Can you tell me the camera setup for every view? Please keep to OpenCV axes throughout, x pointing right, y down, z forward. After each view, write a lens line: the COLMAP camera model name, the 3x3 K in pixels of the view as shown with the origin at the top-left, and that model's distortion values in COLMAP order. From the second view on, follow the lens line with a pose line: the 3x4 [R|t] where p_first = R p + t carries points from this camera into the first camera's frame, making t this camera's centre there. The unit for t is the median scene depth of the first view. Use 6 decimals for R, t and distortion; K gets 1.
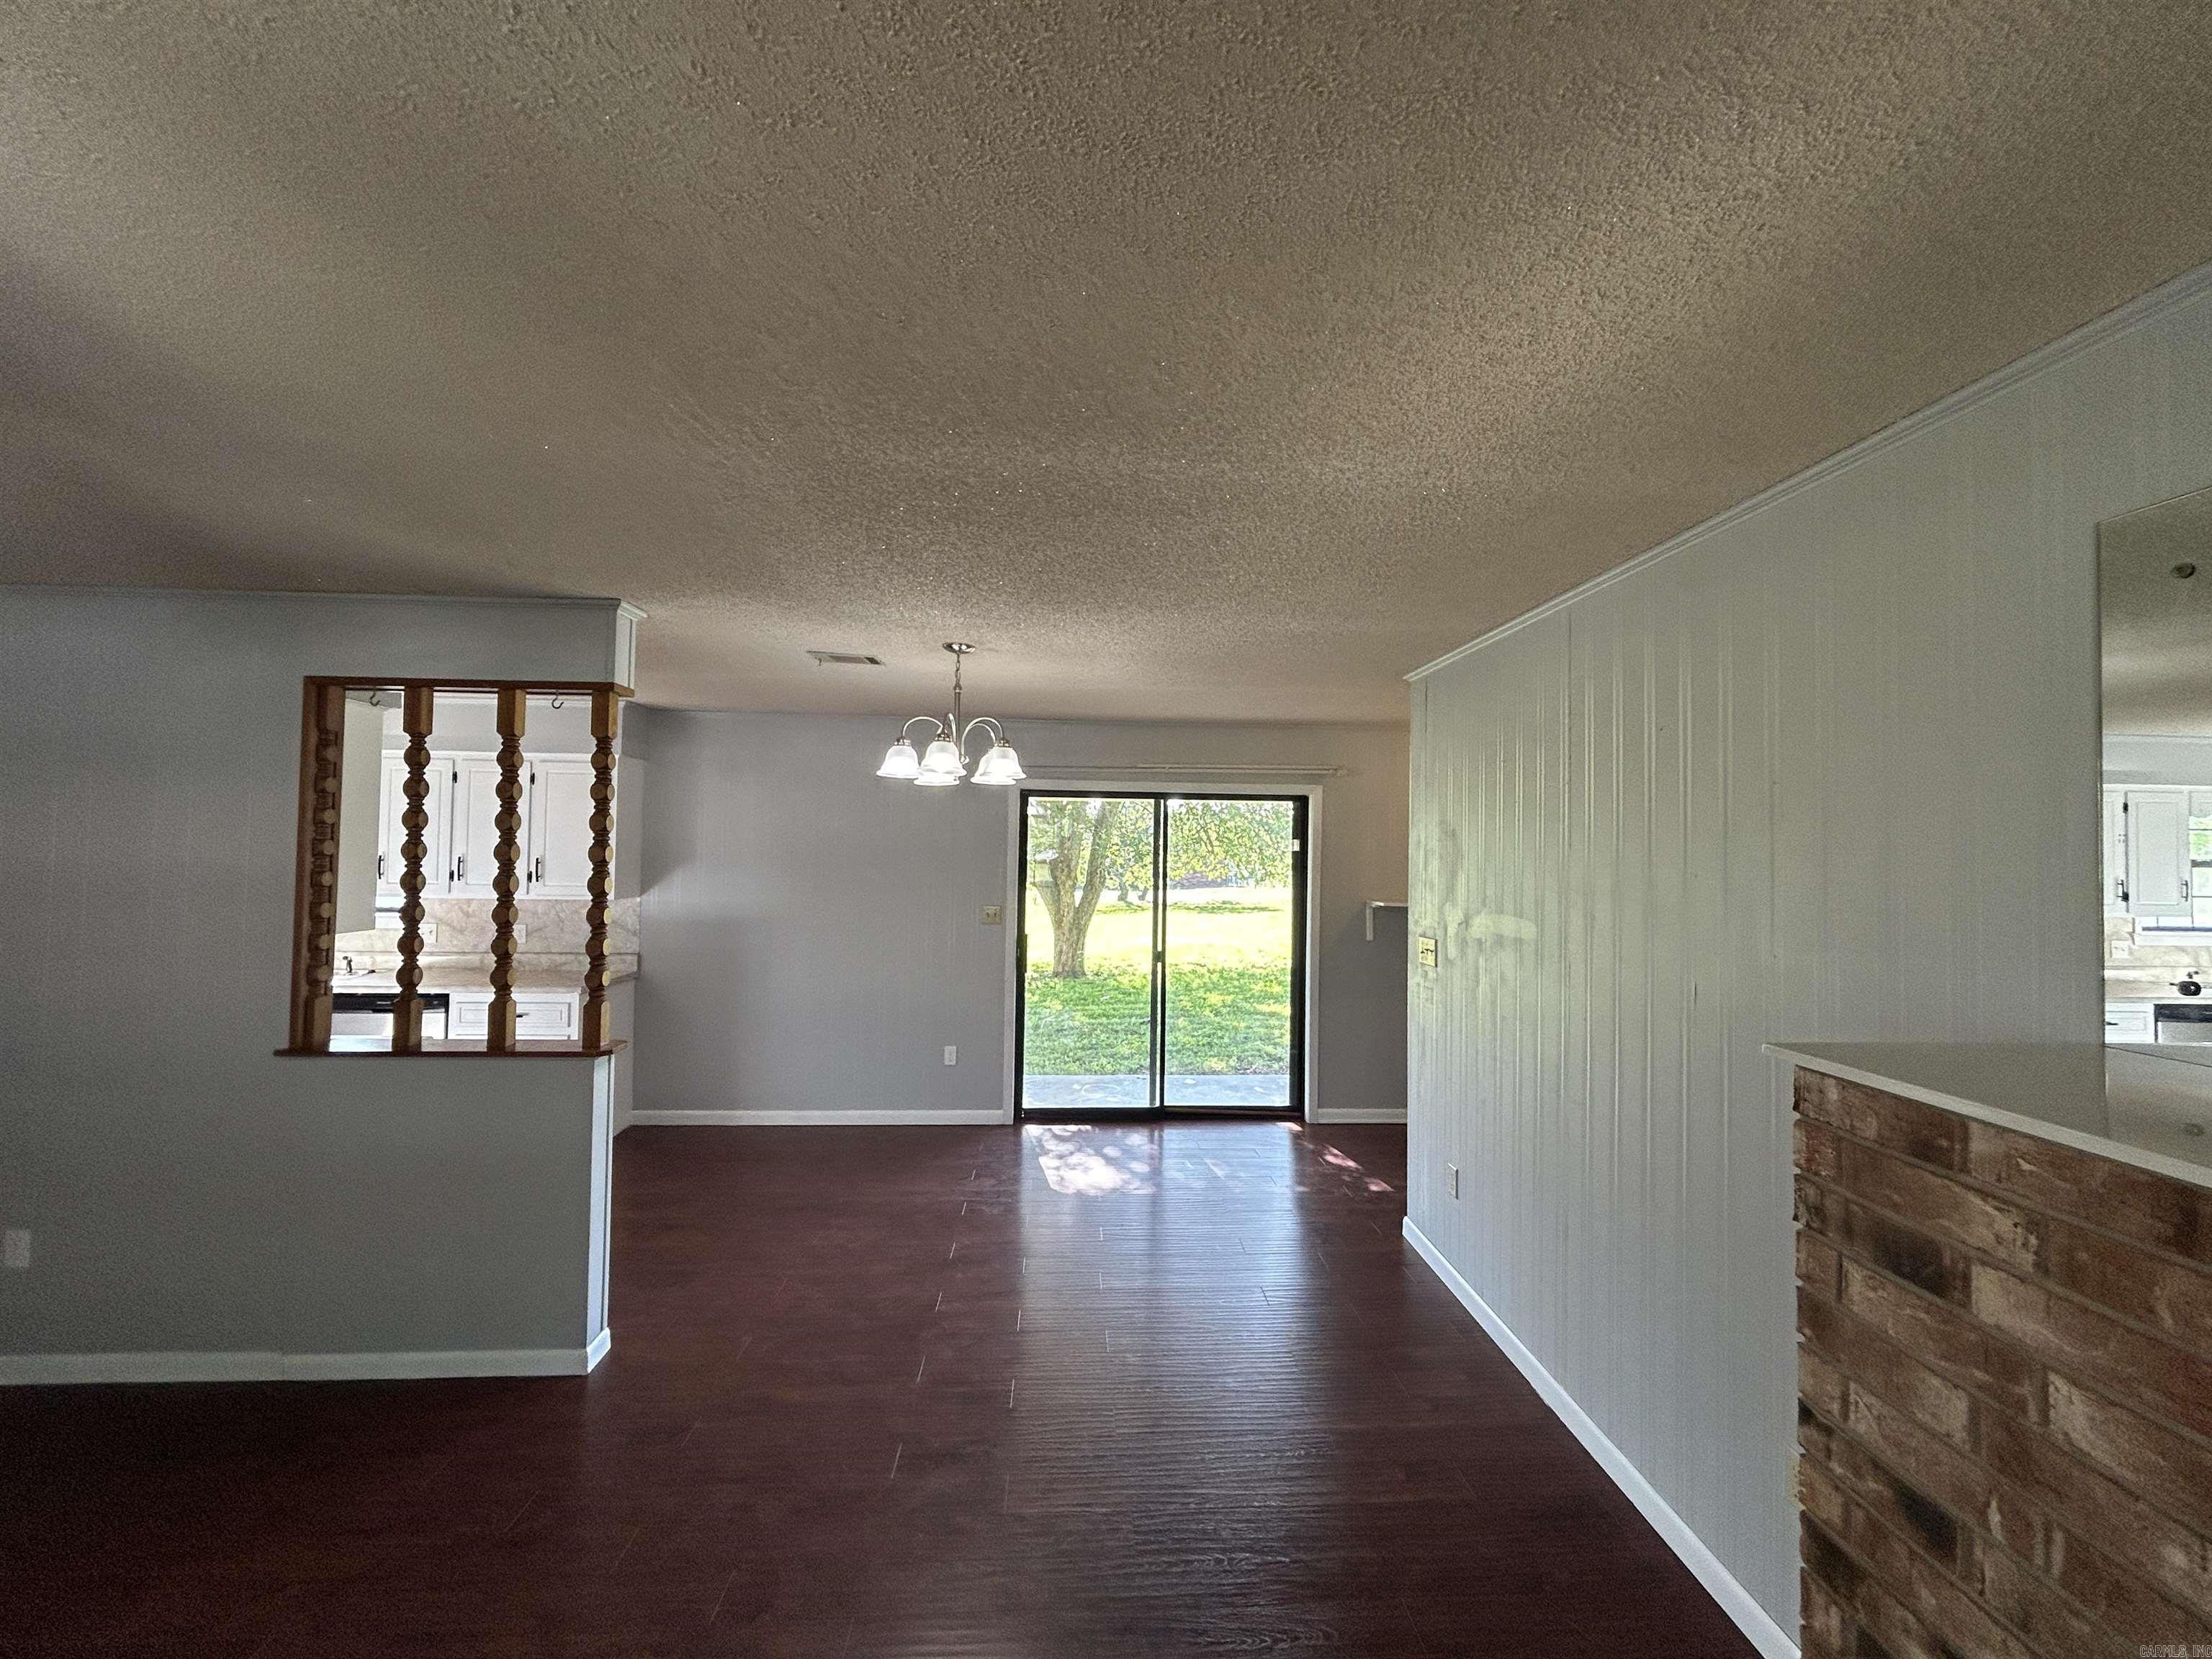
lens RADIAL K [[895.9, 0, 1115.0], [0, 895.9, 826.5], [0, 0, 1]] dist [0.001862, -0.000589]
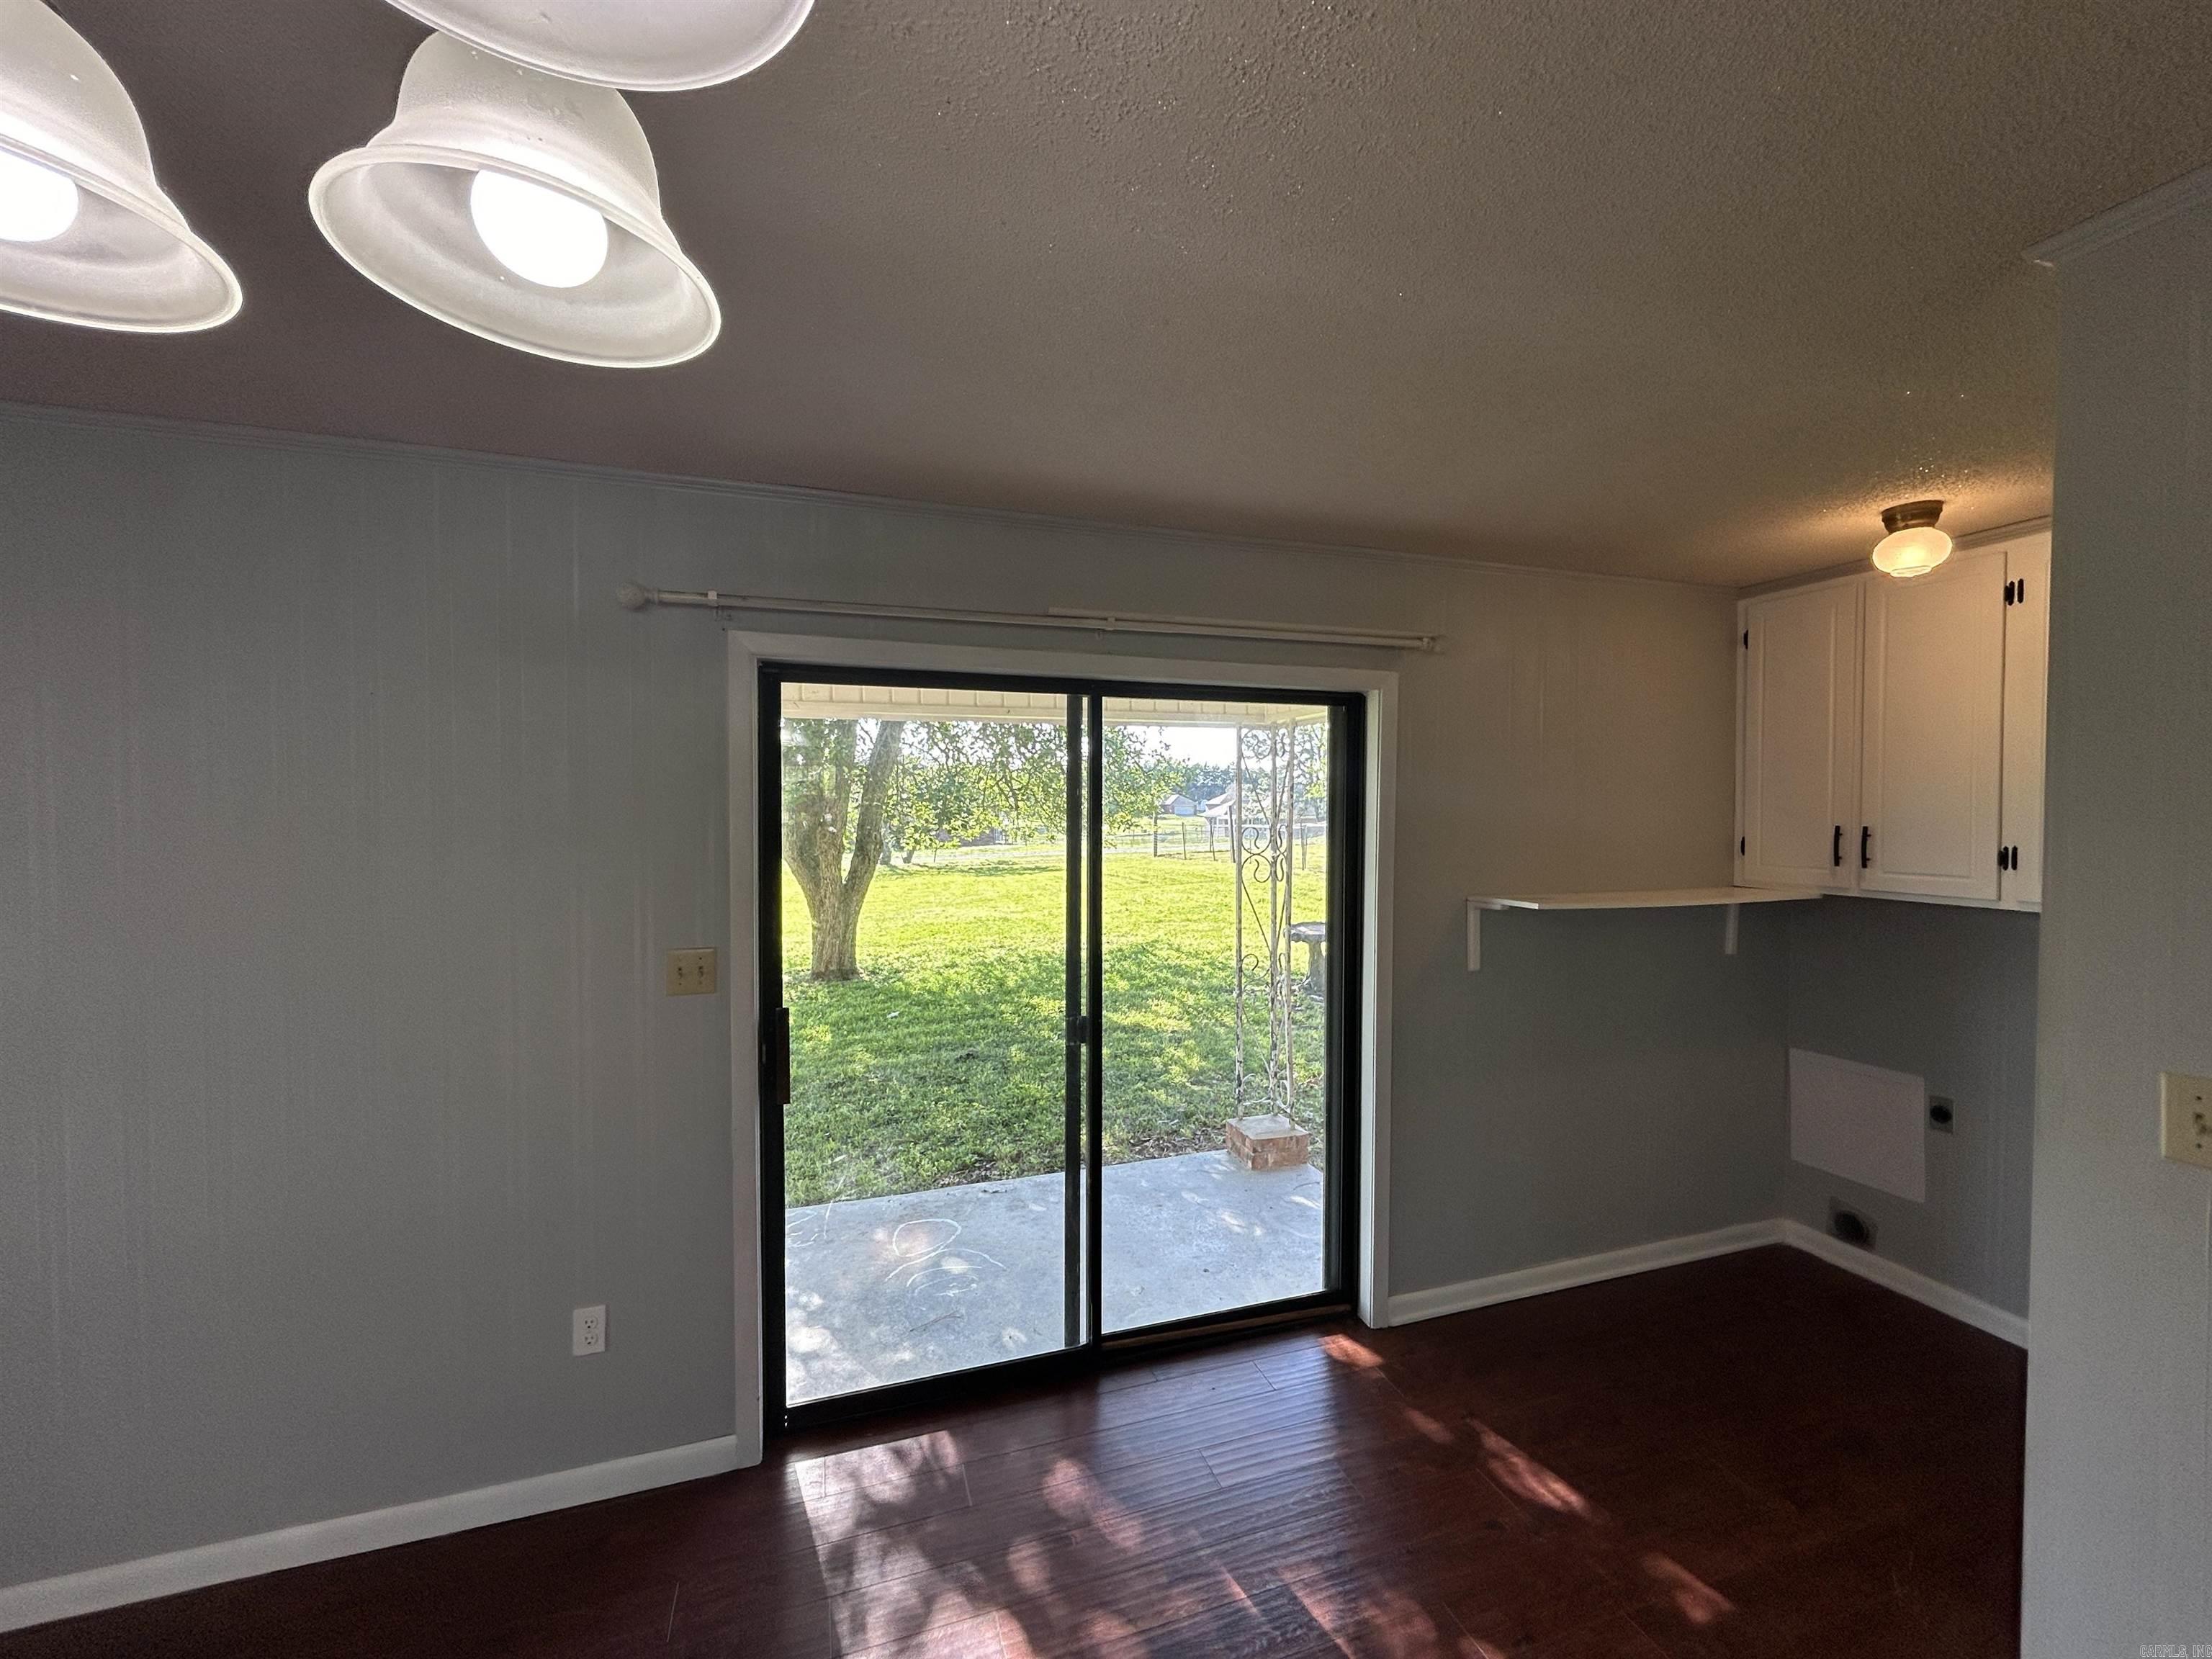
lens RADIAL K [[895.9, 0, 1105.5], [0, 895.9, 825.2], [0, 0, 1]] dist [0.001862, -0.000589]
pose [[0.965343, -0.022197, 0.260038, -0.060464], [0.009430, 0.998693, 0.050241, 0.014402], [-0.260813, -0.046048, 0.964290, 0.556108]]
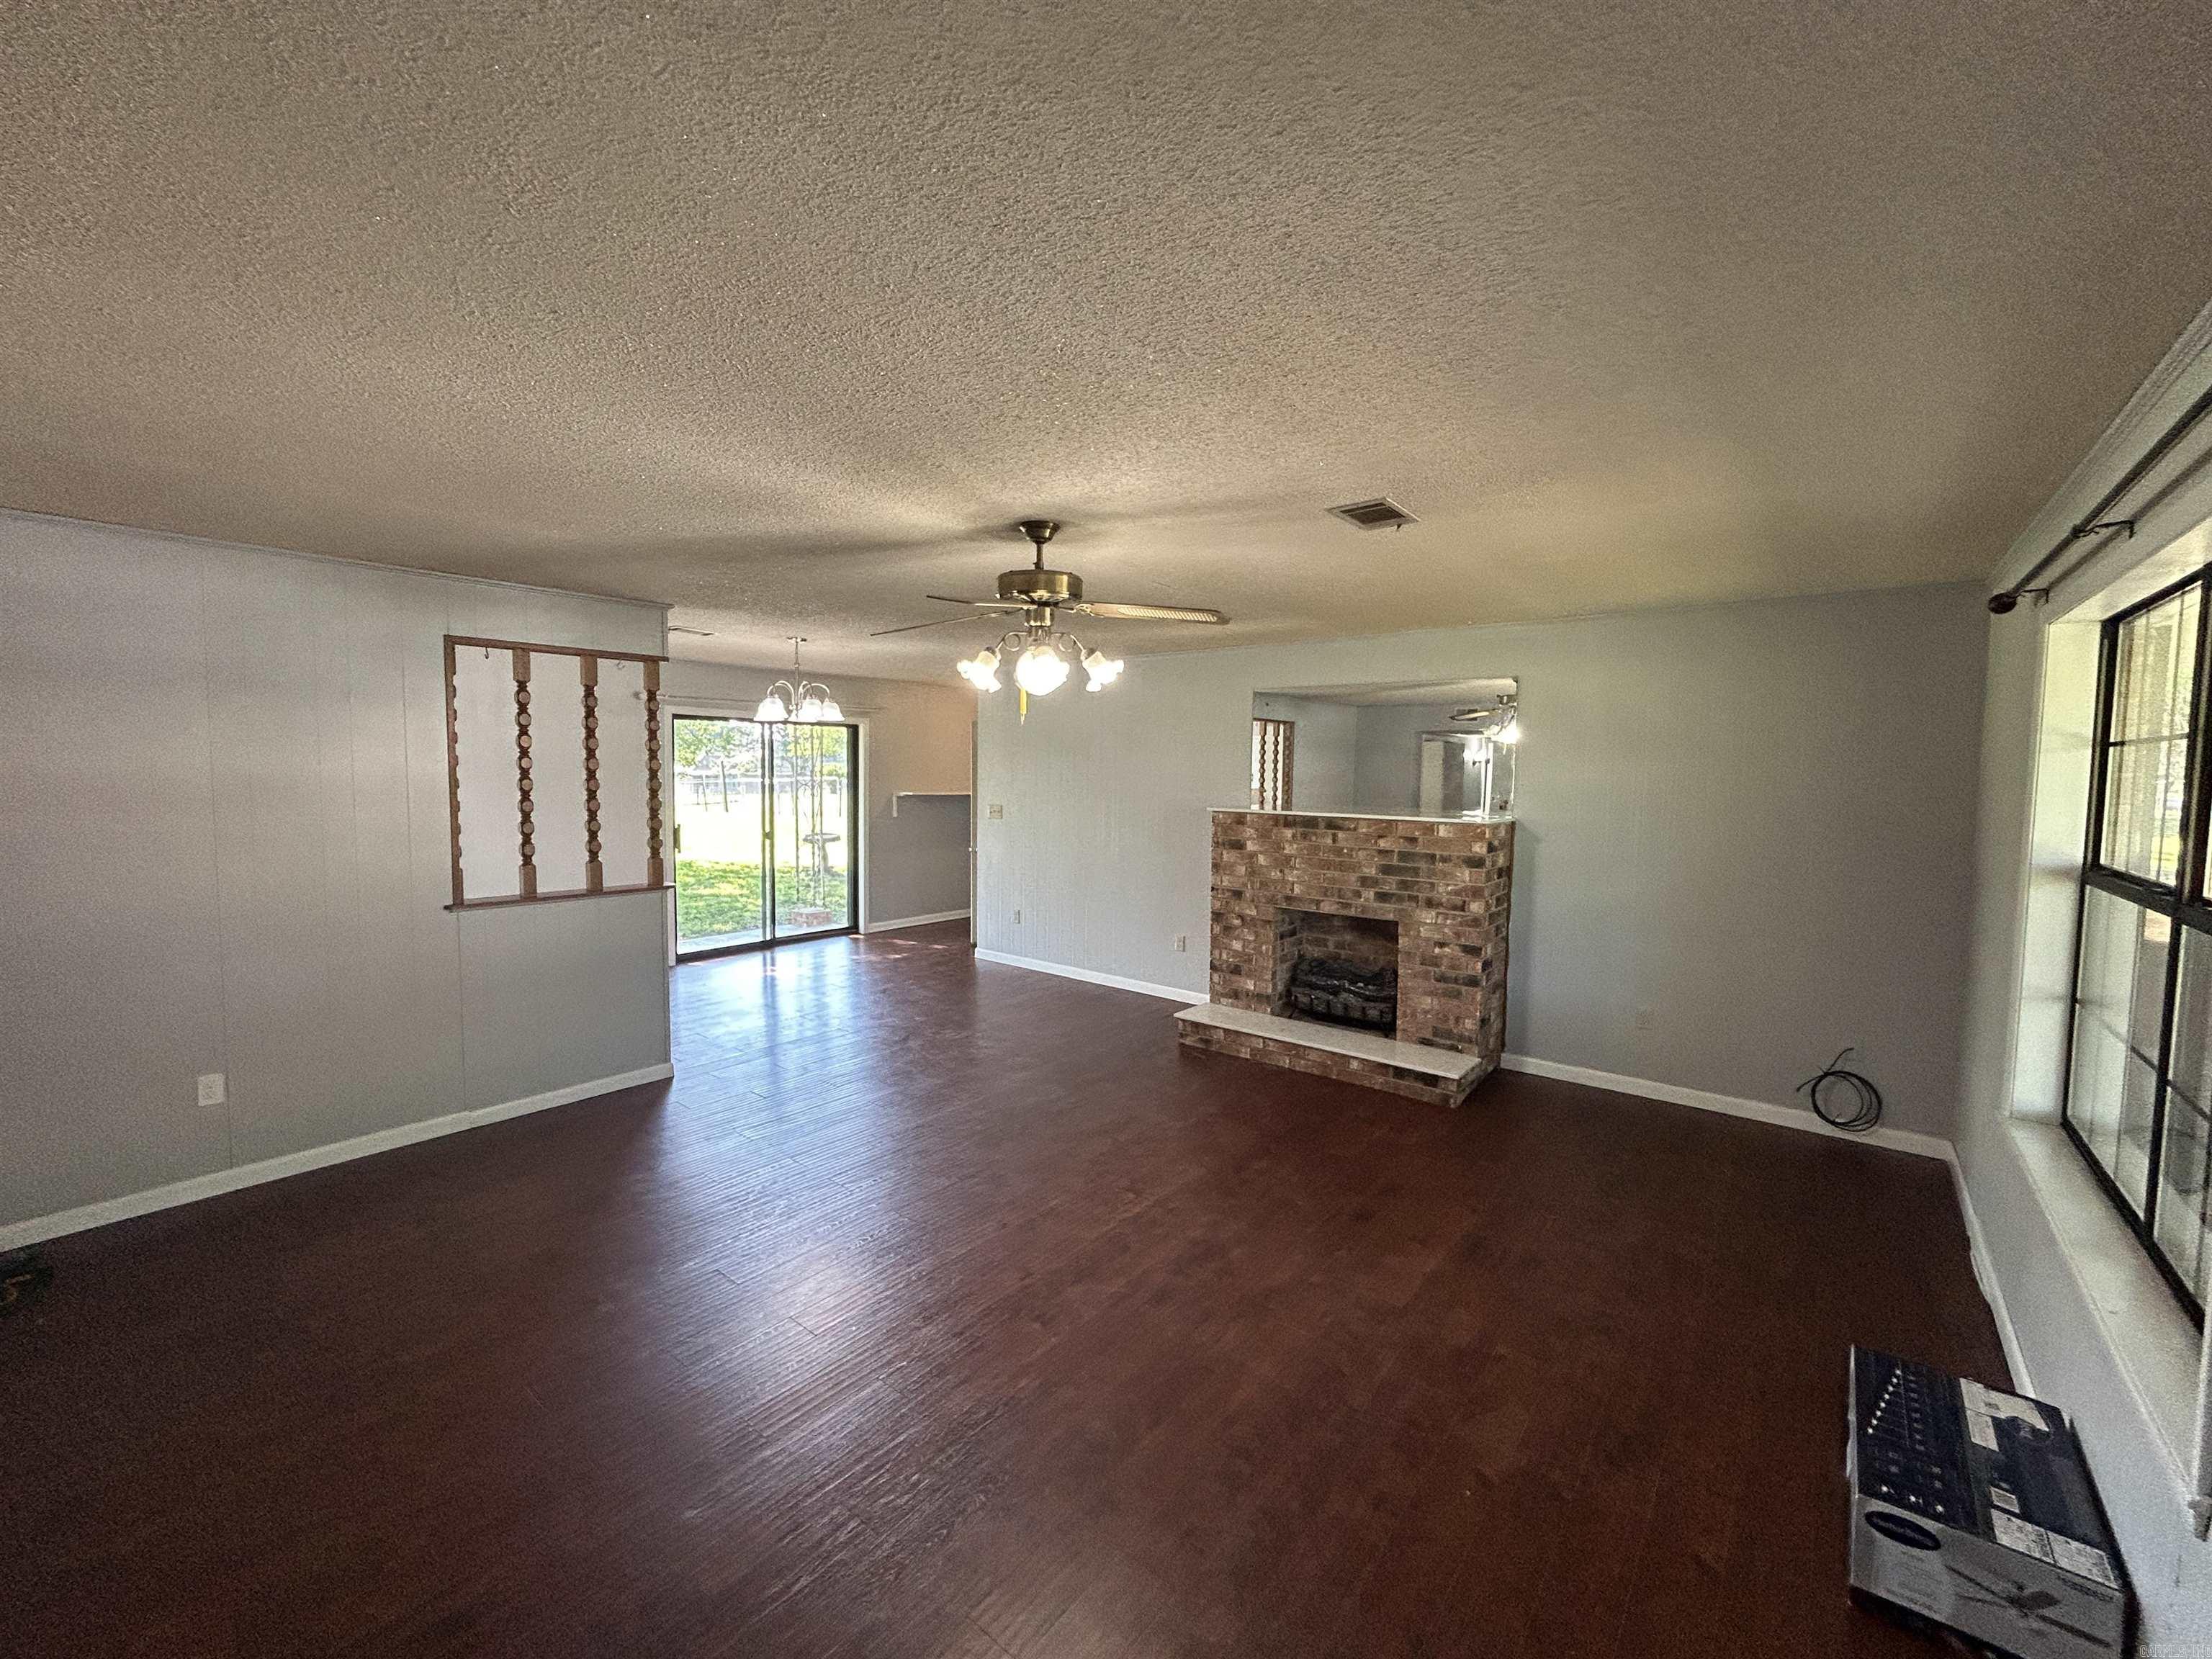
lens RADIAL K [[895.9, 0, 1114.4], [0, 895.9, 824.2], [0, 0, 1]] dist [0.001862, -0.000589]
pose [[0.663652, -0.053747, 0.746108, -0.657602], [-0.021307, 0.995653, 0.090675, -0.013761], [-0.747738, -0.076074, 0.659621, -0.356430]]
